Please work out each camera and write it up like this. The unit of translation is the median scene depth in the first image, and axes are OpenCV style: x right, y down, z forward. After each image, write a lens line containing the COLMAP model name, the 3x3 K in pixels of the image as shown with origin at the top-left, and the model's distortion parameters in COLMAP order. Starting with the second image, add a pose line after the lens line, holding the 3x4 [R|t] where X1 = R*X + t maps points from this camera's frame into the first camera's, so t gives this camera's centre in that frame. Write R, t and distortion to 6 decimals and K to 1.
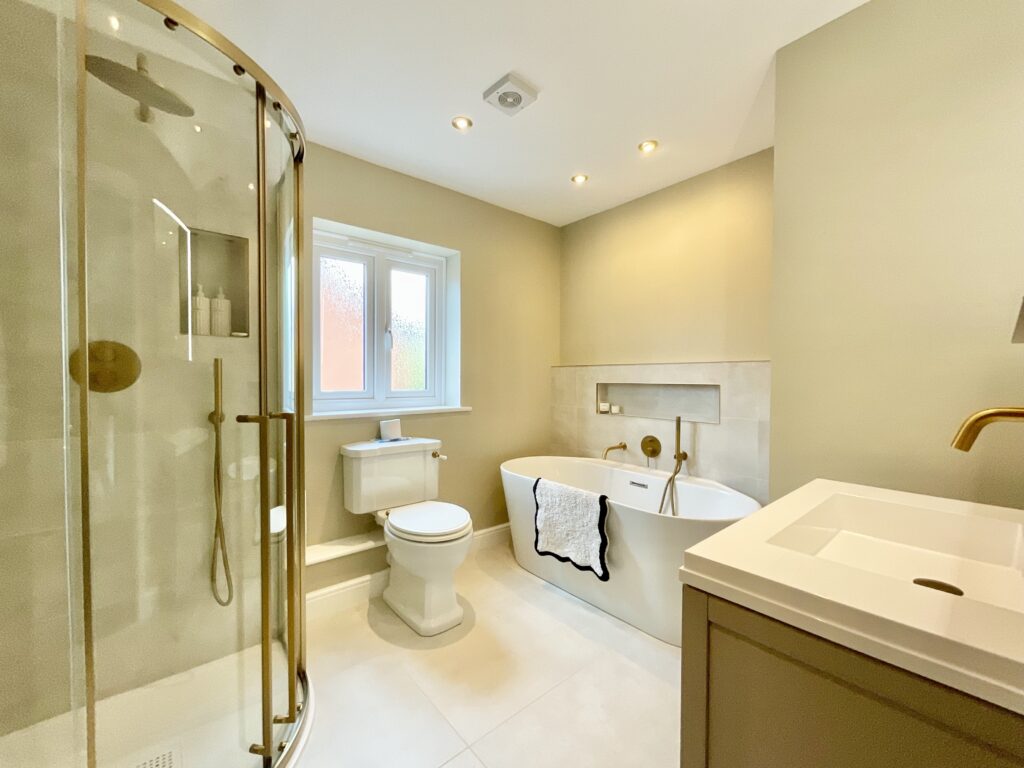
lens RADIAL K [[417.7, 0, 509.8], [0, 417.7, 384.8], [0, 0, 1]] dist [-0.000469, 0.000872]
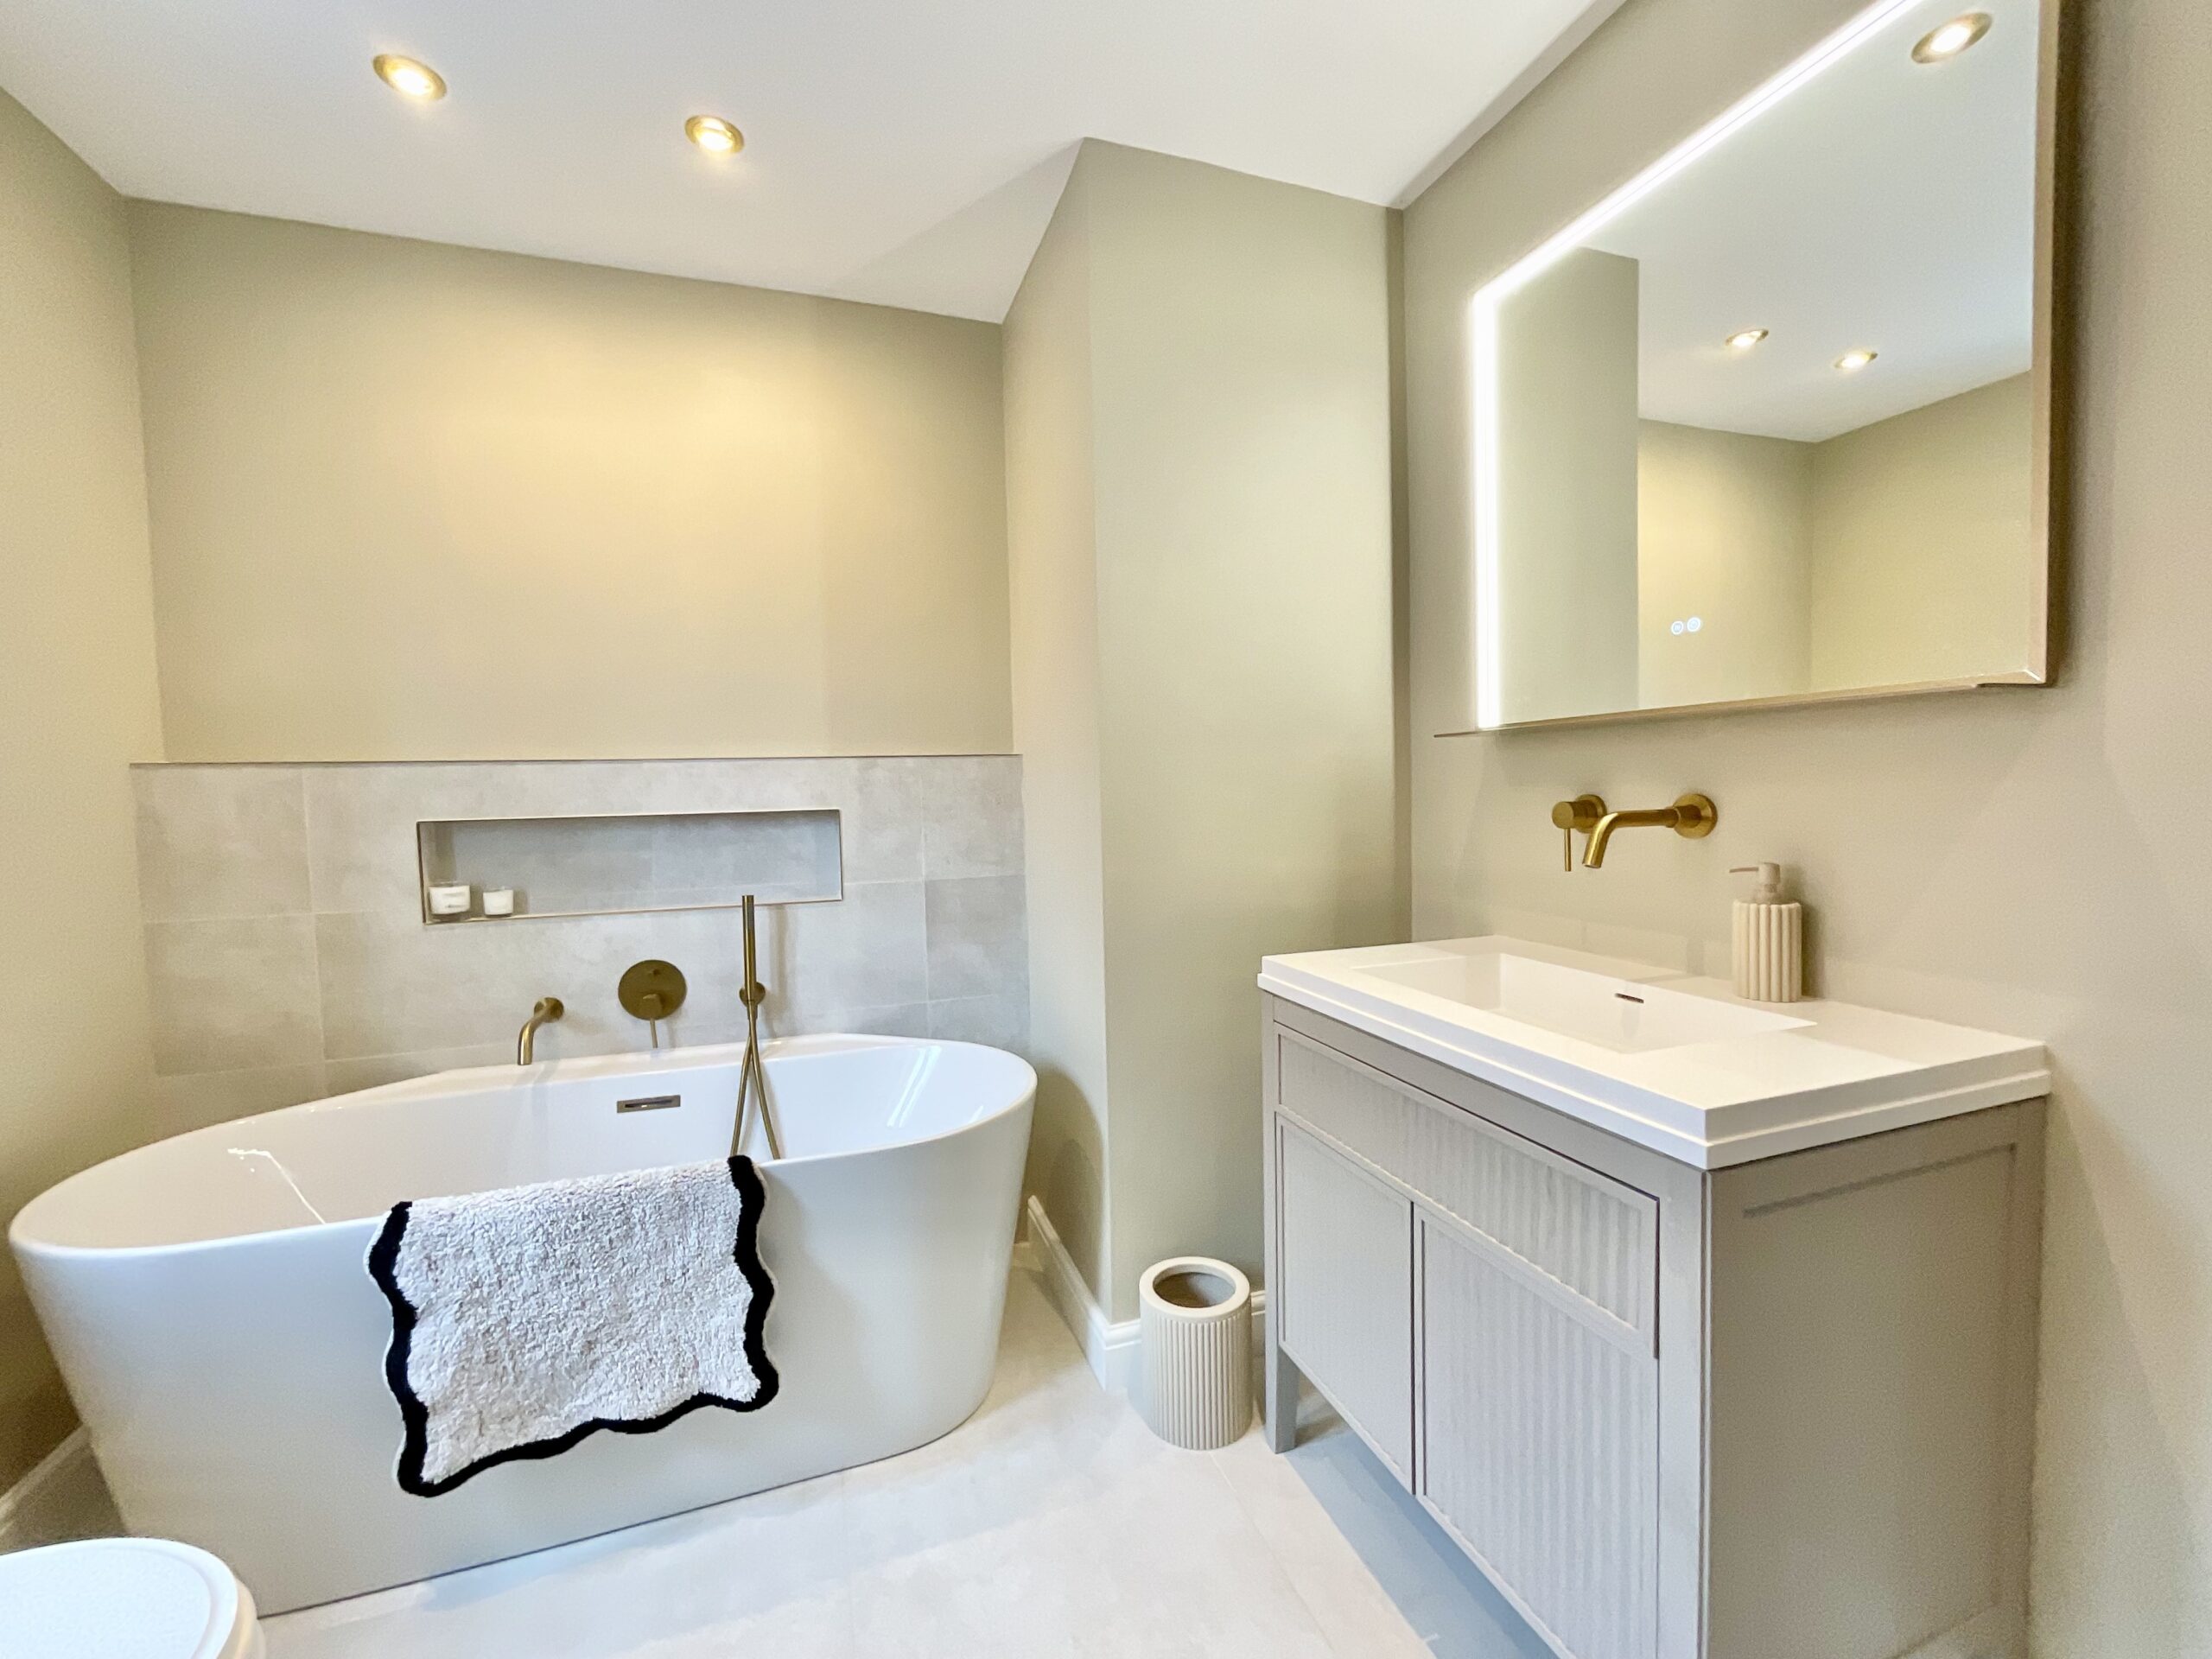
lens RADIAL K [[902.3, 0, 1101.2], [0, 902.3, 831.2], [0, 0, 1]] dist [-0.000469, 0.000872]
pose [[0.353991, -0.055738, 0.933586, -0.271152], [0.039195, 0.998230, 0.044736, -0.009231], [-0.934427, 0.020756, 0.355549, 0.399483]]
